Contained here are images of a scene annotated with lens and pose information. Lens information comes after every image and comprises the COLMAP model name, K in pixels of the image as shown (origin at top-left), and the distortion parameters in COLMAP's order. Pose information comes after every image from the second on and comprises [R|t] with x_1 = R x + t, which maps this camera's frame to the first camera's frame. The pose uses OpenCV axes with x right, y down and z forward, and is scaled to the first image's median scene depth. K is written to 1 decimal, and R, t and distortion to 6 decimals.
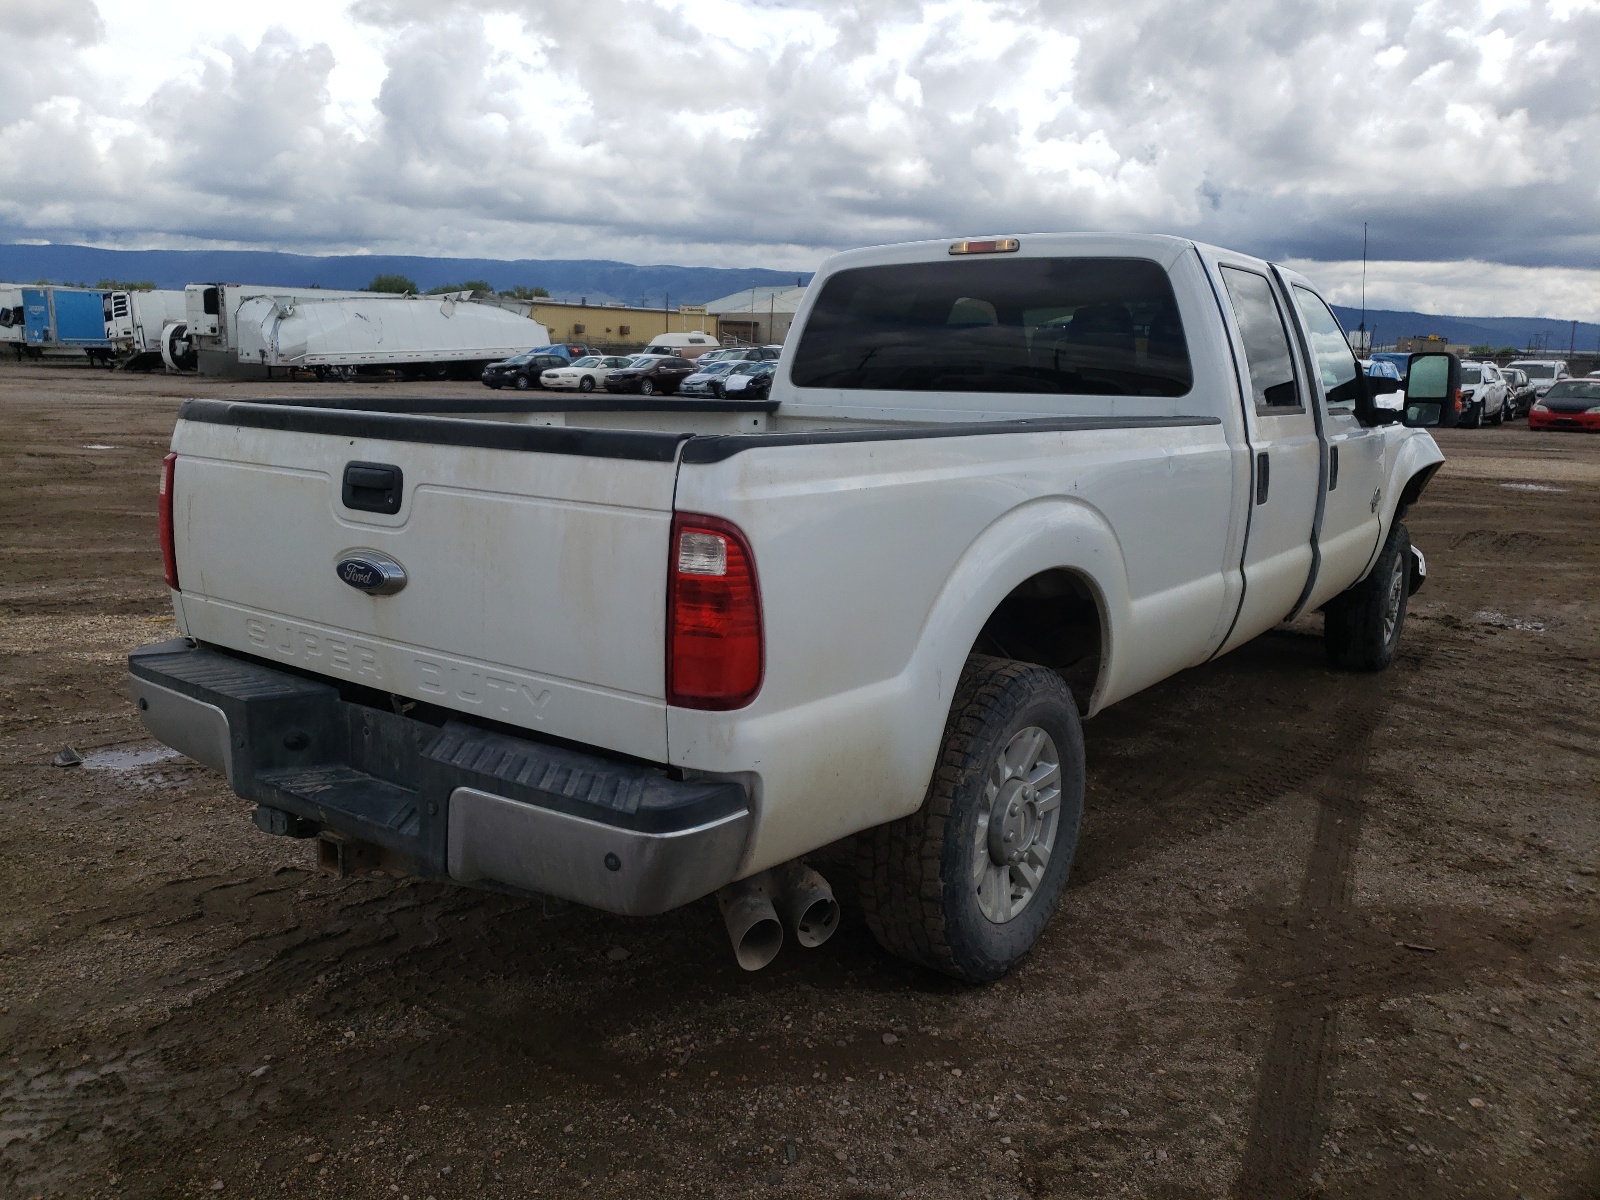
lens RADIAL K [[1231.9, 0, 807.5], [0, 1231.9, 599.1], [0, 0, 1]] dist [0.106966, -0.116922]
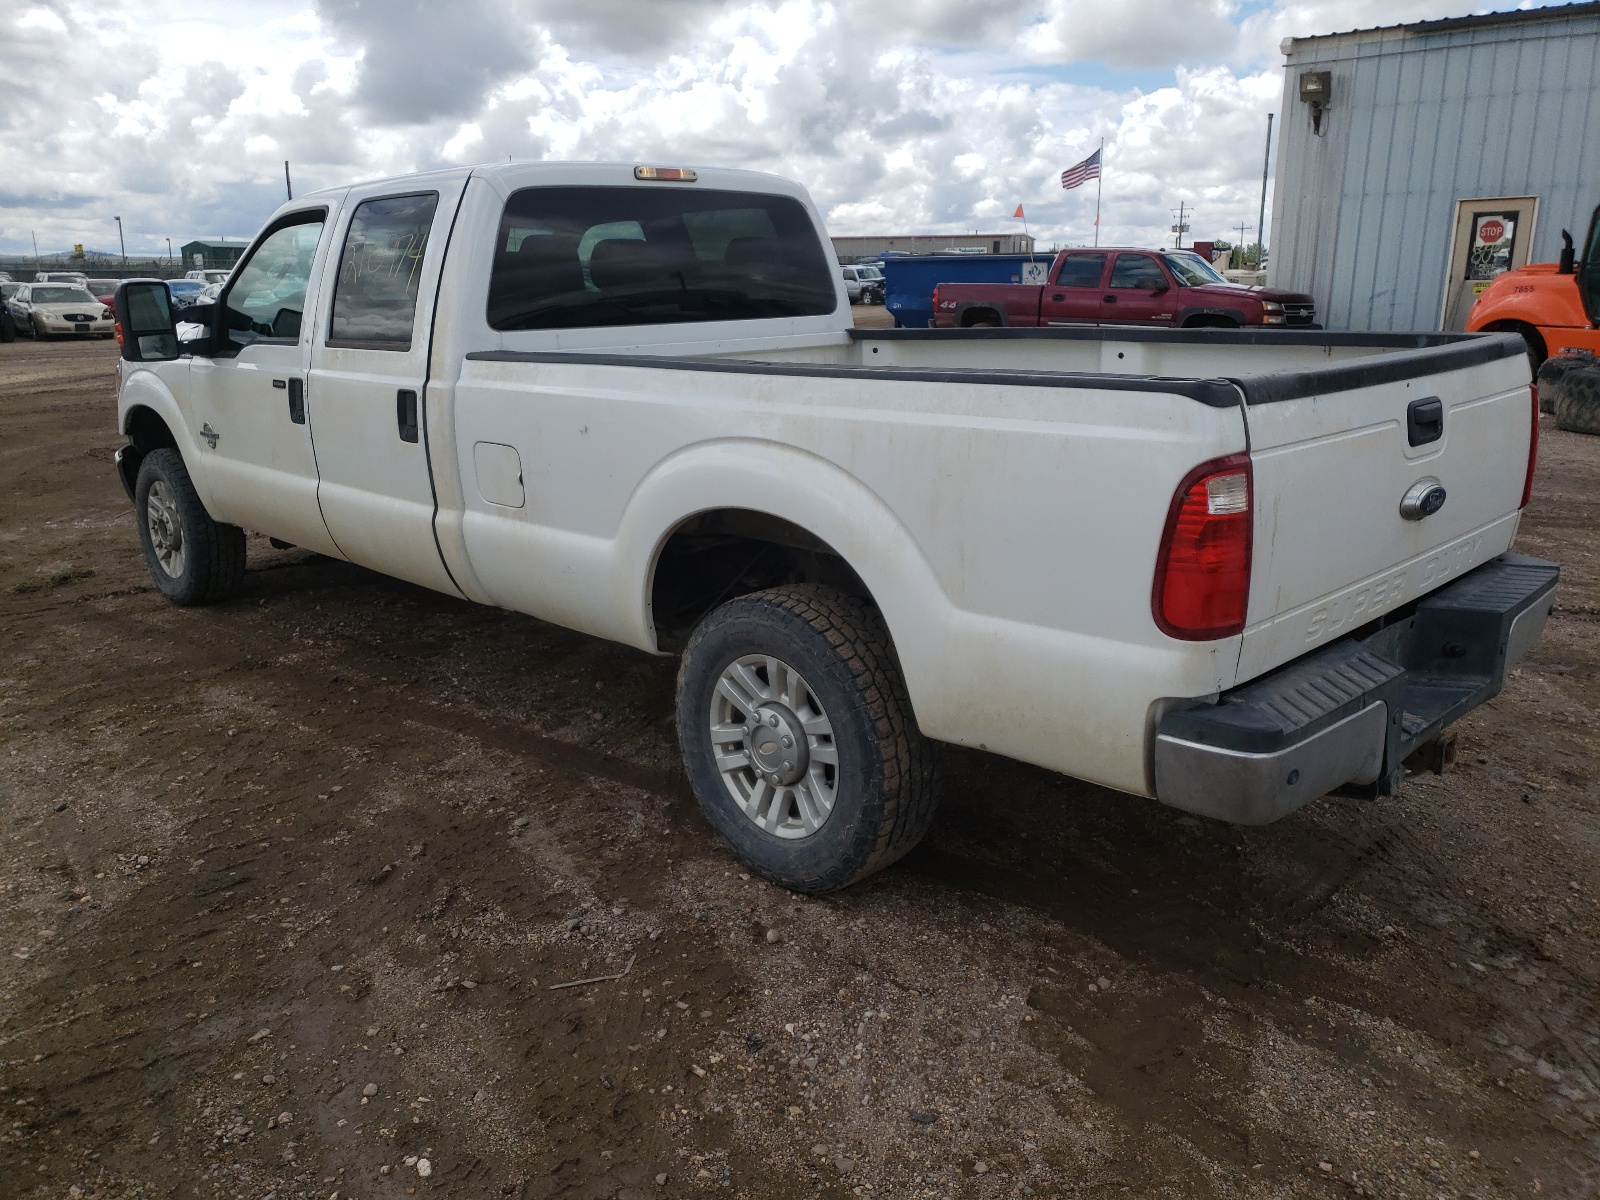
lens RADIAL K [[1231.9, 0, 807.5], [0, 1231.9, 599.1], [0, 0, 1]] dist [0.106966, -0.116922]
pose [[0.167944, -0.272775, 0.947306, -1.352004], [0.205679, 0.949502, 0.236943, -0.278306], [-0.964101, 0.155048, 0.215567, 1.166878]]
